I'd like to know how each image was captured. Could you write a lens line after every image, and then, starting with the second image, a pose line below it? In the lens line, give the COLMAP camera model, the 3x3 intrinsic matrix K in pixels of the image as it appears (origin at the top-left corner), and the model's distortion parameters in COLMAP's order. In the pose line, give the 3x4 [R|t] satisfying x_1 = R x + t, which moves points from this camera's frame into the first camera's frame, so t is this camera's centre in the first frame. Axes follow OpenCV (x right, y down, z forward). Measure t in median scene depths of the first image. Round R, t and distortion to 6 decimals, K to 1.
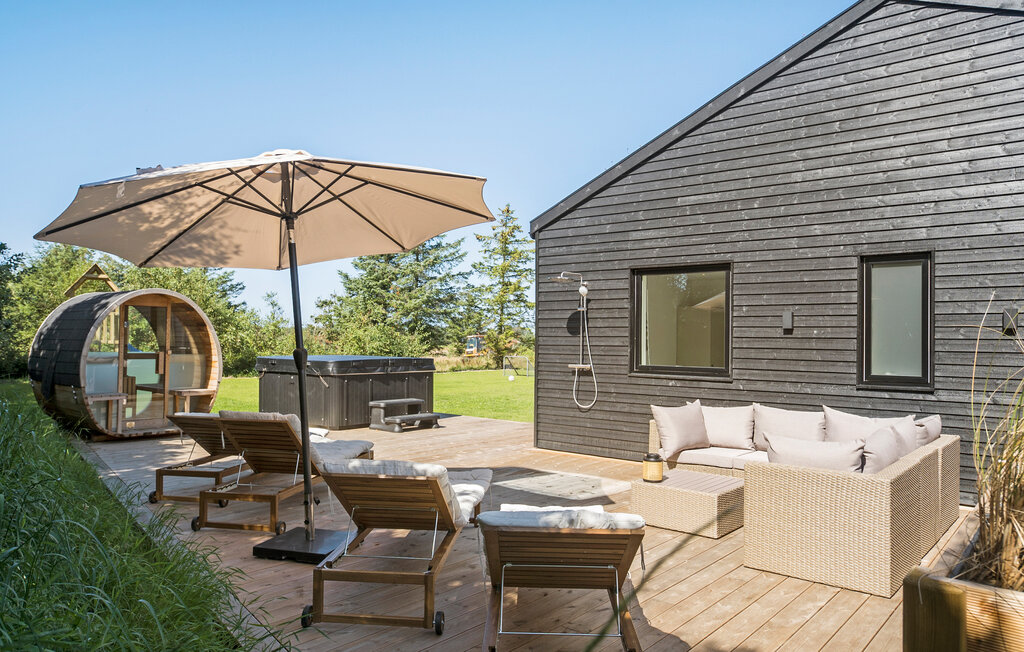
lens RADIAL K [[716.9, 0, 512.0], [0, 716.9, 326.0], [0, 0, 1]] dist [0.000204, 0.000031]
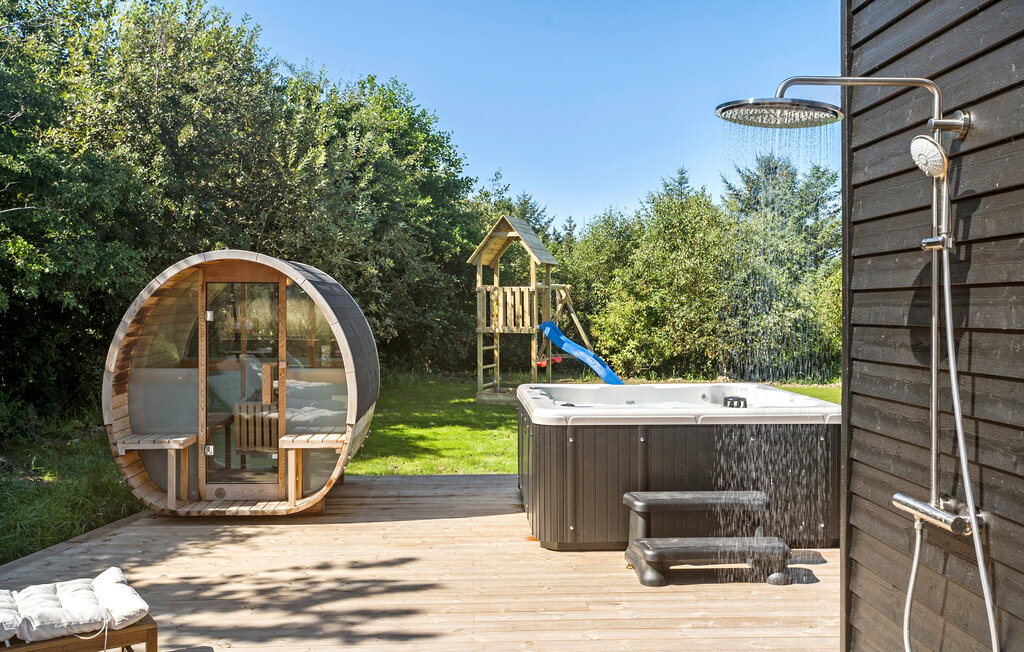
lens RADIAL K [[983.3, 0, 512.0], [0, 983.3, 326.0], [0, 0, 1]] dist [-0.002294, -0.000773]
pose [[0.676980, 0.002863, -0.735996, 0.183276], [0.021865, 0.999473, 0.024000, -0.007170], [0.735677, -0.032340, 0.676560, 0.574286]]
